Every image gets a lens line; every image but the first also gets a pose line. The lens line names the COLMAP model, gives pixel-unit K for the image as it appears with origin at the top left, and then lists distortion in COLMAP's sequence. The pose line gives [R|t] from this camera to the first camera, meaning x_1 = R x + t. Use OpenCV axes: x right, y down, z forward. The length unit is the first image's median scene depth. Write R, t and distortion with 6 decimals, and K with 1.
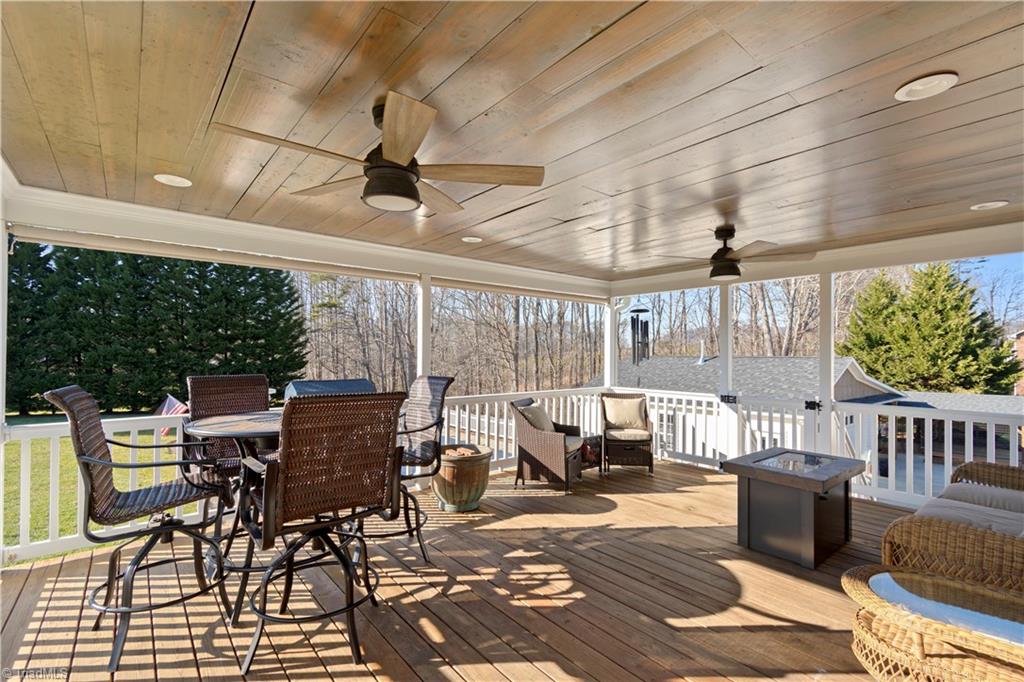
lens RADIAL K [[467.5, 0, 514.5], [0, 467.5, 348.2], [0, 0, 1]] dist [0.005839, -0.003890]
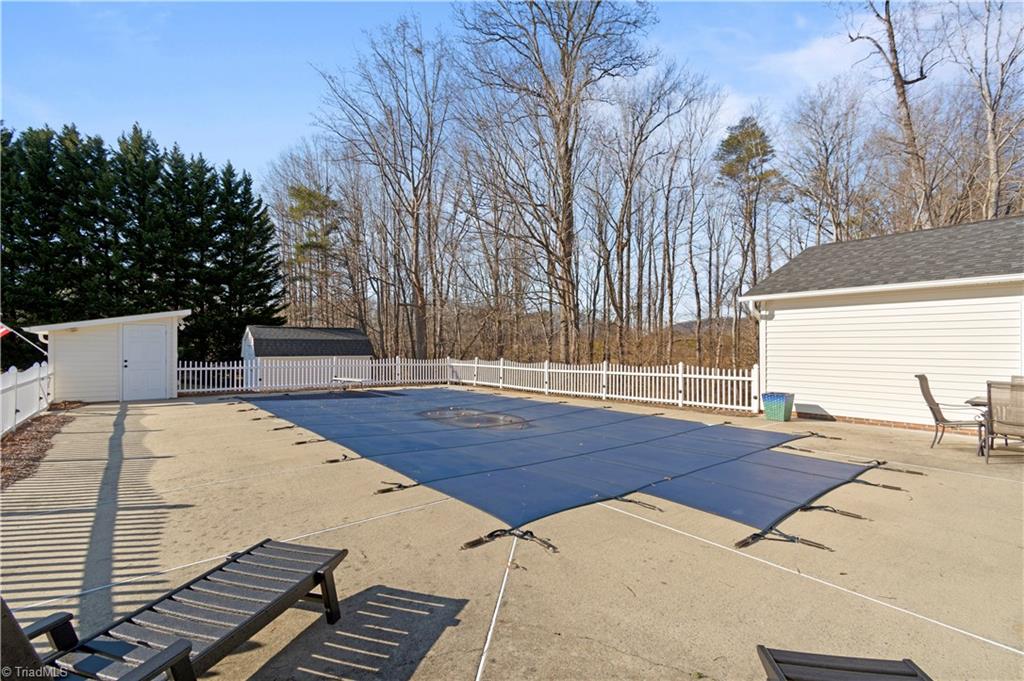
lens RADIAL K [[467.5, 0, 519.0], [0, 467.5, 344.5], [0, 0, 1]] dist [0.005839, -0.003890]
pose [[0.999976, -0.004233, 0.005423, -0.064064], [0.004204, 0.999976, 0.005457, 0.076825], [-0.005446, -0.005434, 0.999970, 0.239060]]
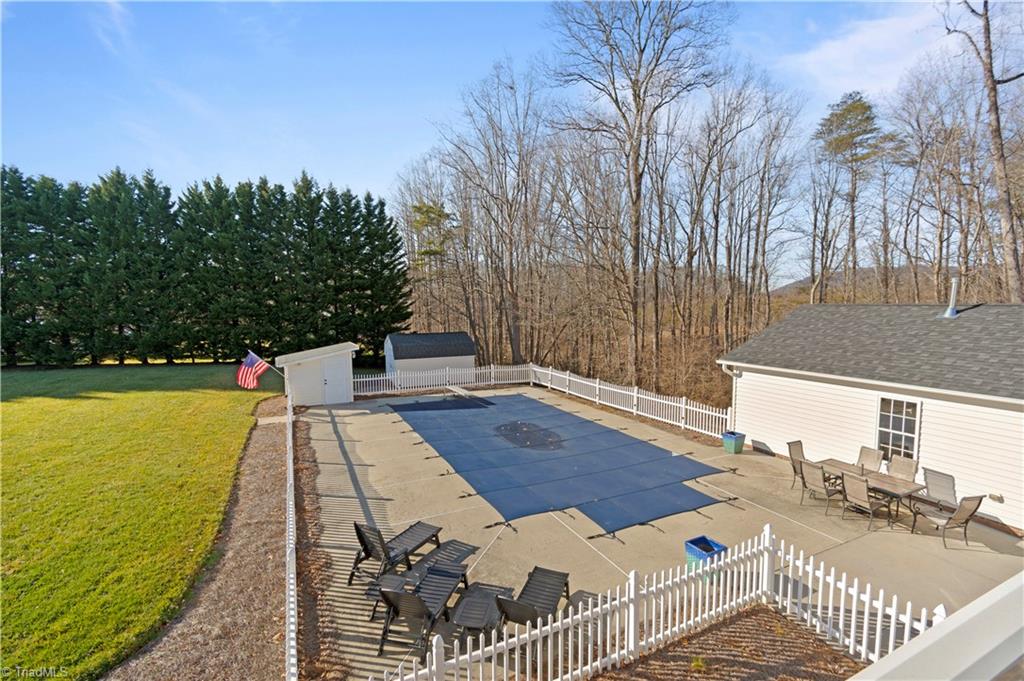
lens RADIAL K [[467.5, 0, 519.5], [0, 467.5, 343.6], [0, 0, 1]] dist [0.005839, -0.003890]
pose [[0.973789, 0.009932, -0.227236, -0.005036], [0.012809, 0.995066, 0.098383, 0.000408], [0.227092, -0.098715, 0.968857, 0.111865]]
